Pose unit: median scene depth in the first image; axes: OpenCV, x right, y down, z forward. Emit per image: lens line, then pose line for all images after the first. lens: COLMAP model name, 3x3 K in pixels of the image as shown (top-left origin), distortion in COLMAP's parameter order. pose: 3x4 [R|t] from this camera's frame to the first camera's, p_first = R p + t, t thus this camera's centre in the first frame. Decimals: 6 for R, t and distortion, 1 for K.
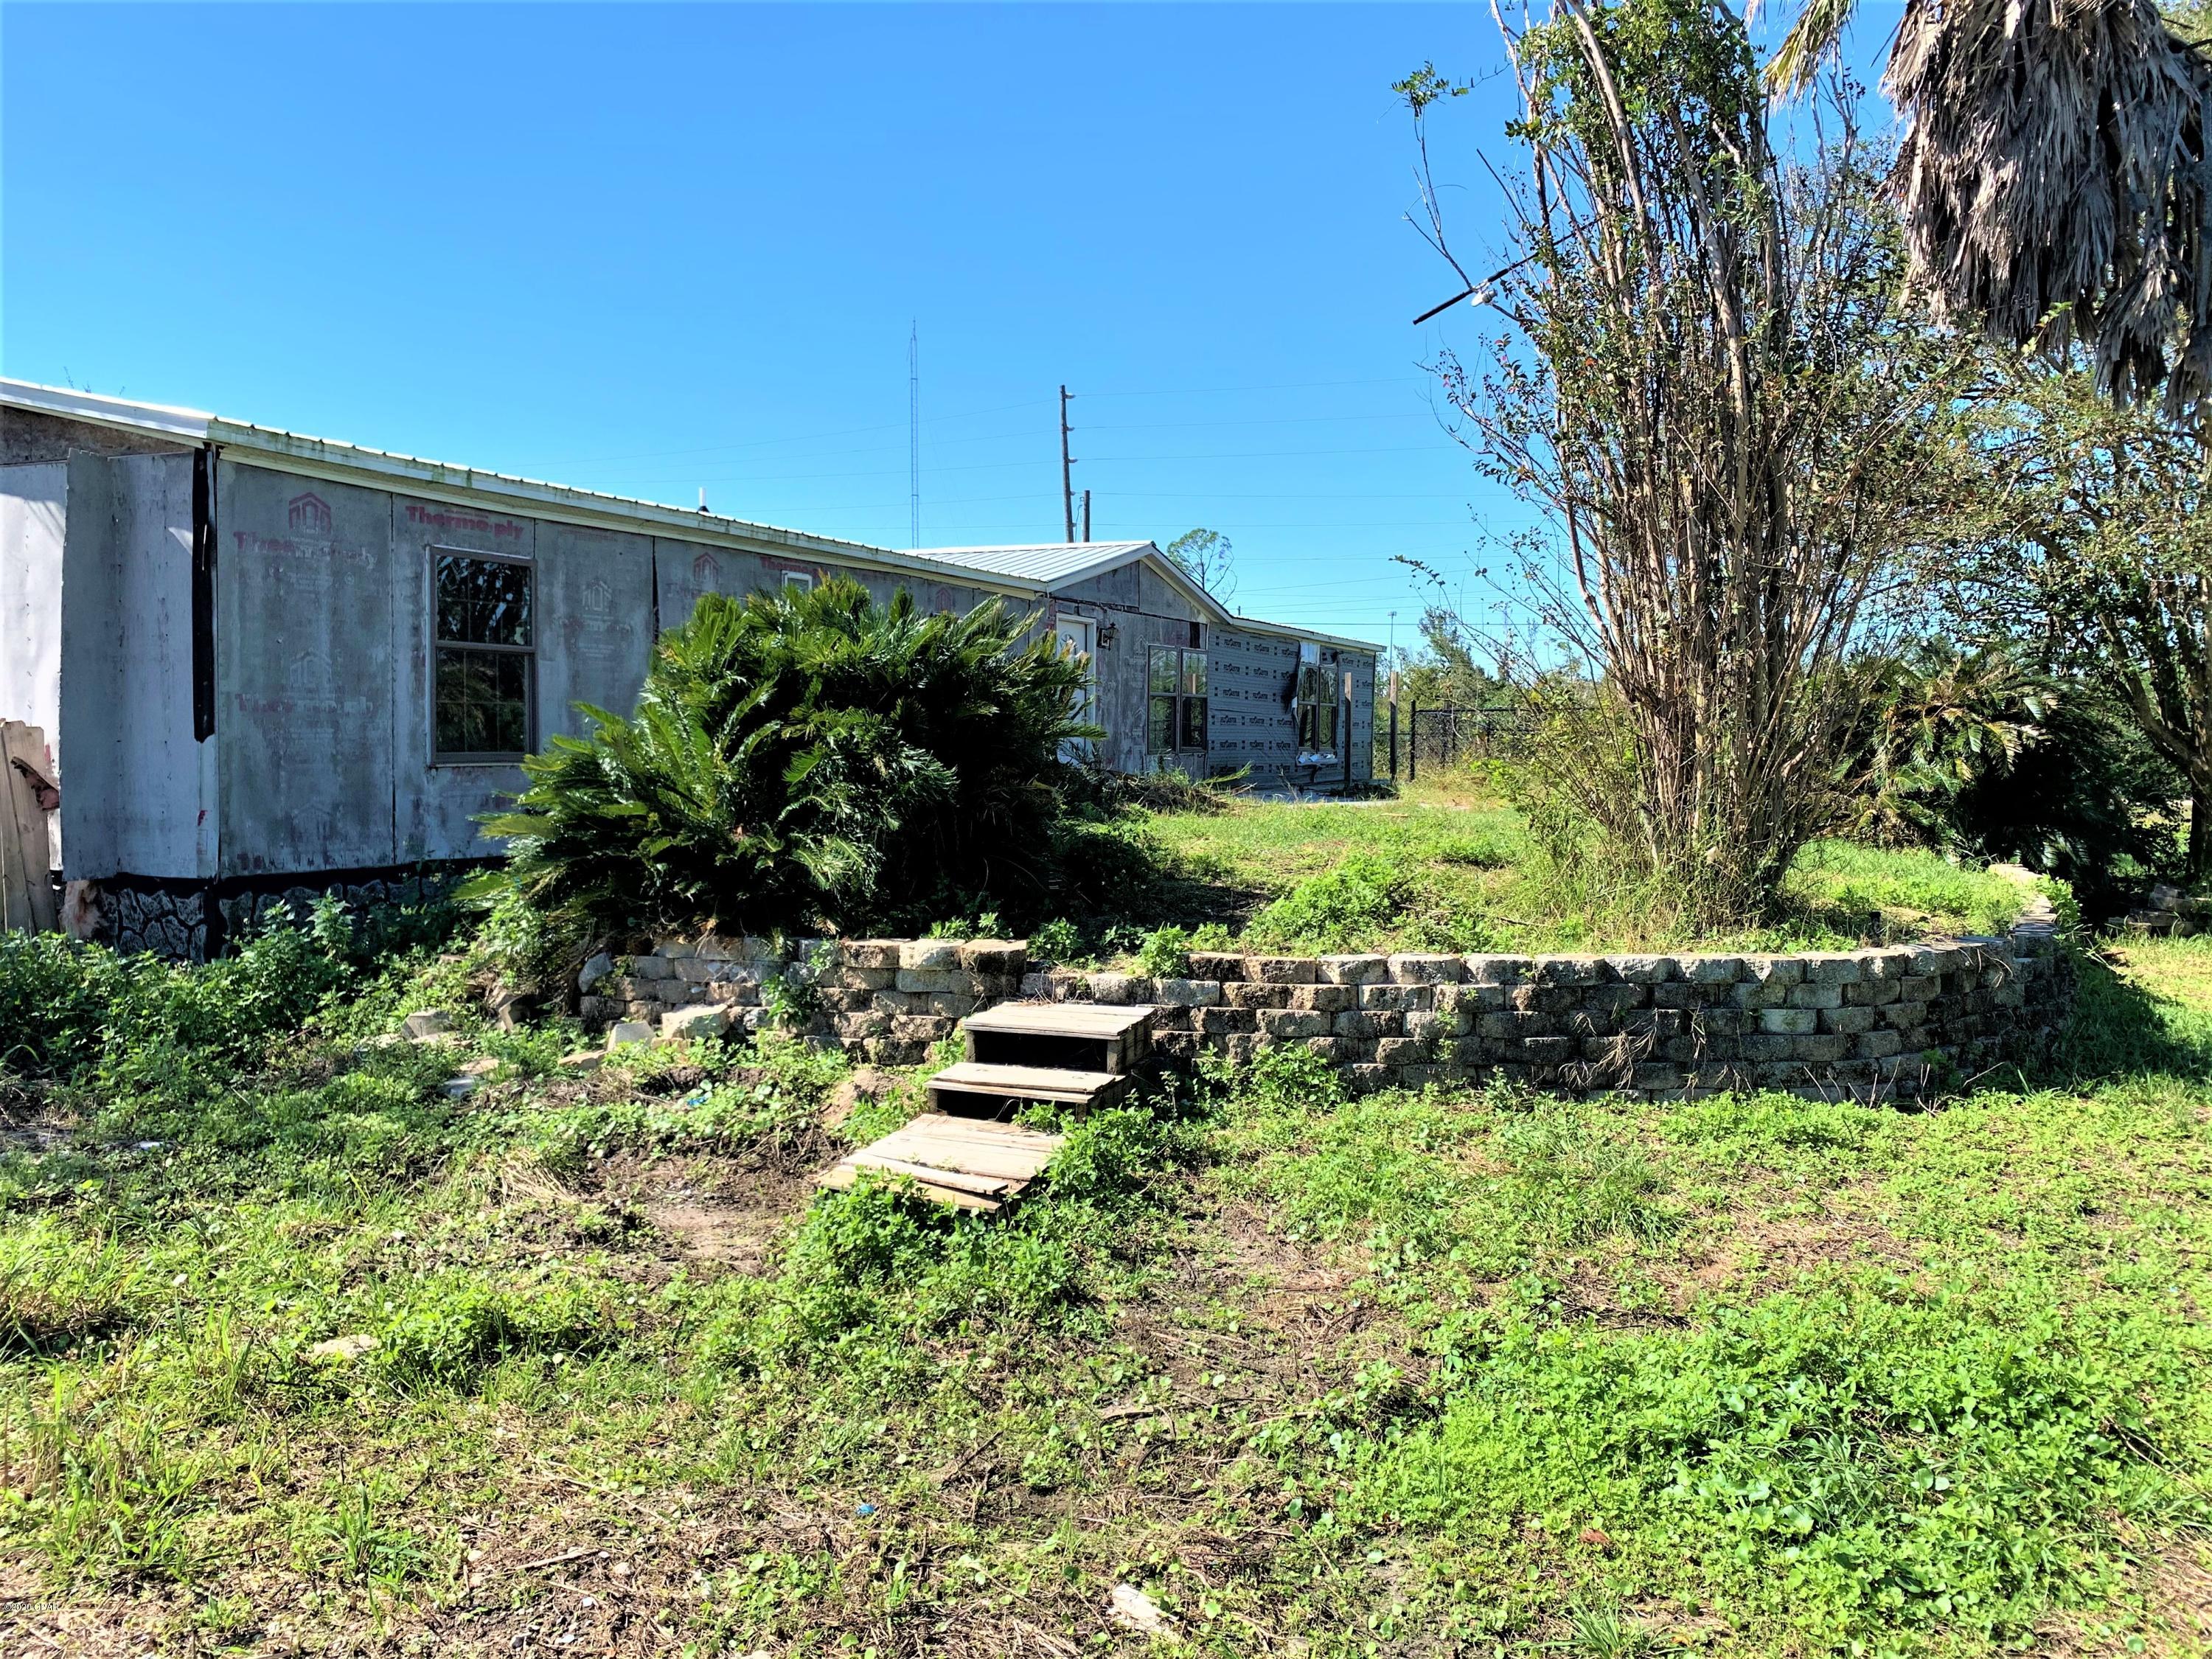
lens RADIAL K [[1687.8, 0, 1108.4], [0, 1687.8, 836.9], [0, 0, 1]] dist [0.037672, -0.045032]
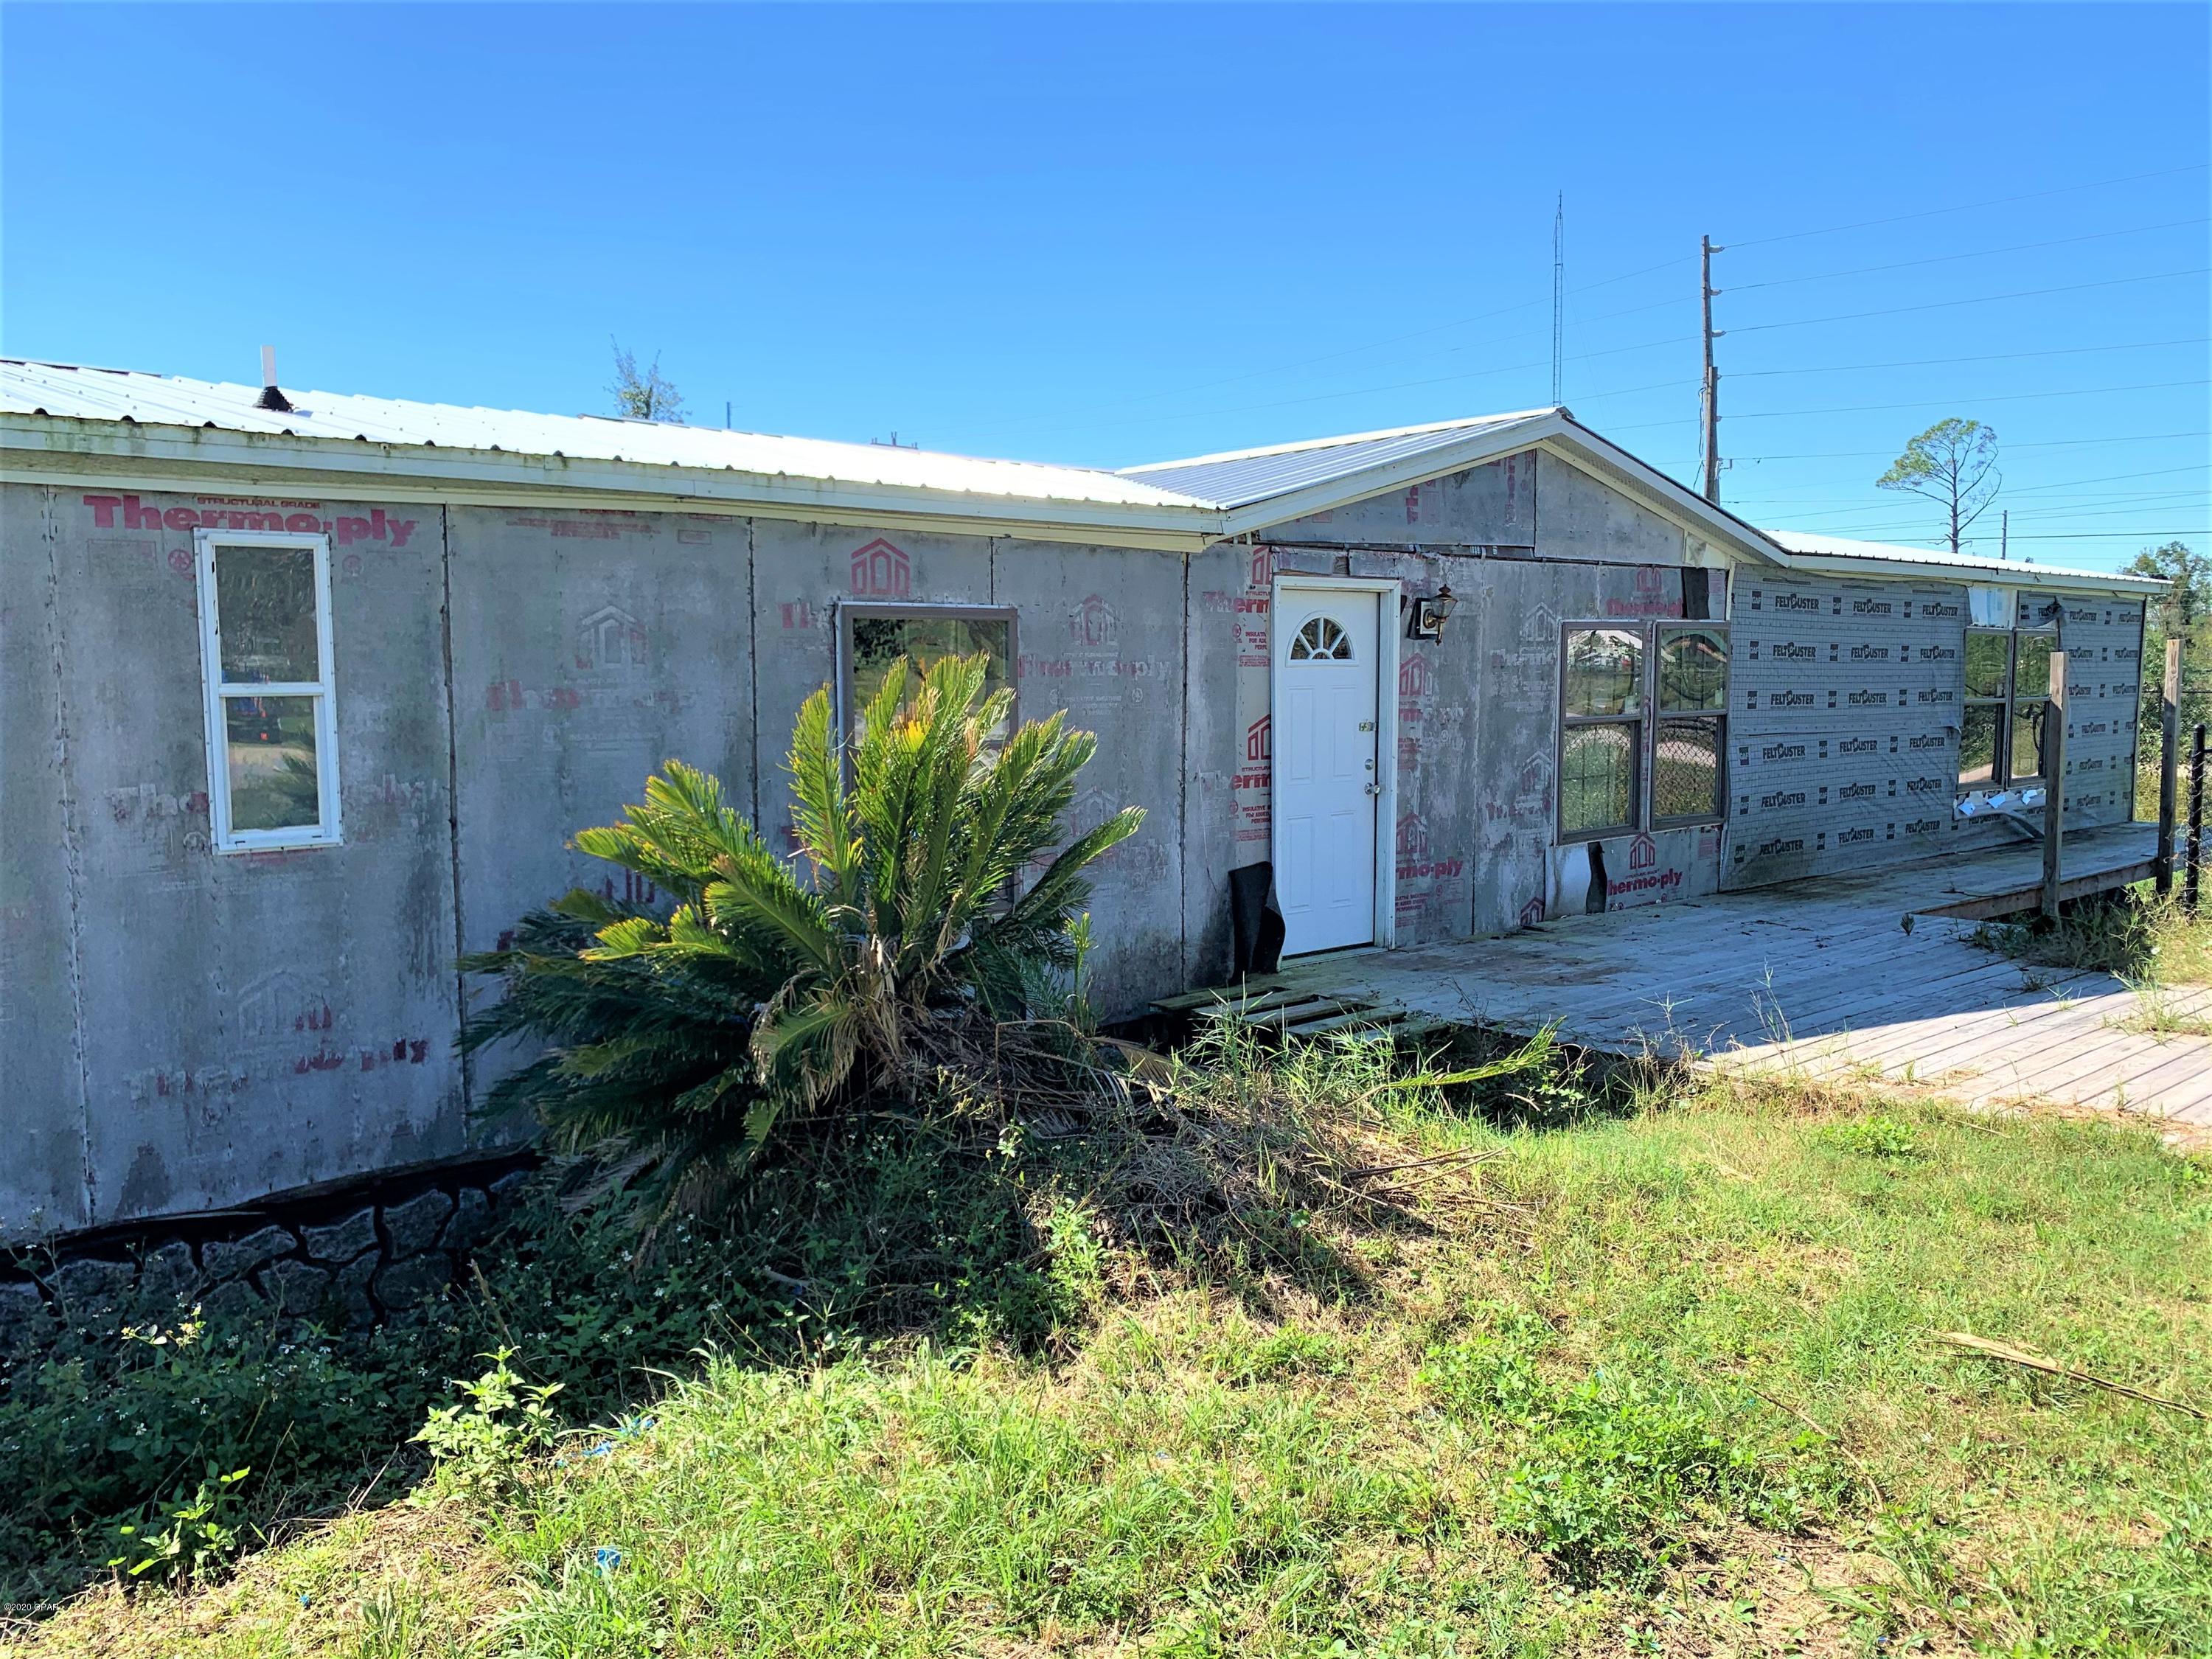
lens RADIAL K [[1687.8, 0, 1093.0], [0, 1687.8, 837.3], [0, 0, 1]] dist [0.037672, -0.045032]
pose [[0.913303, 0.024732, -0.406528, 0.084824], [-0.008566, 0.999100, 0.041539, -0.059448], [0.407190, -0.034455, 0.912694, 0.413970]]
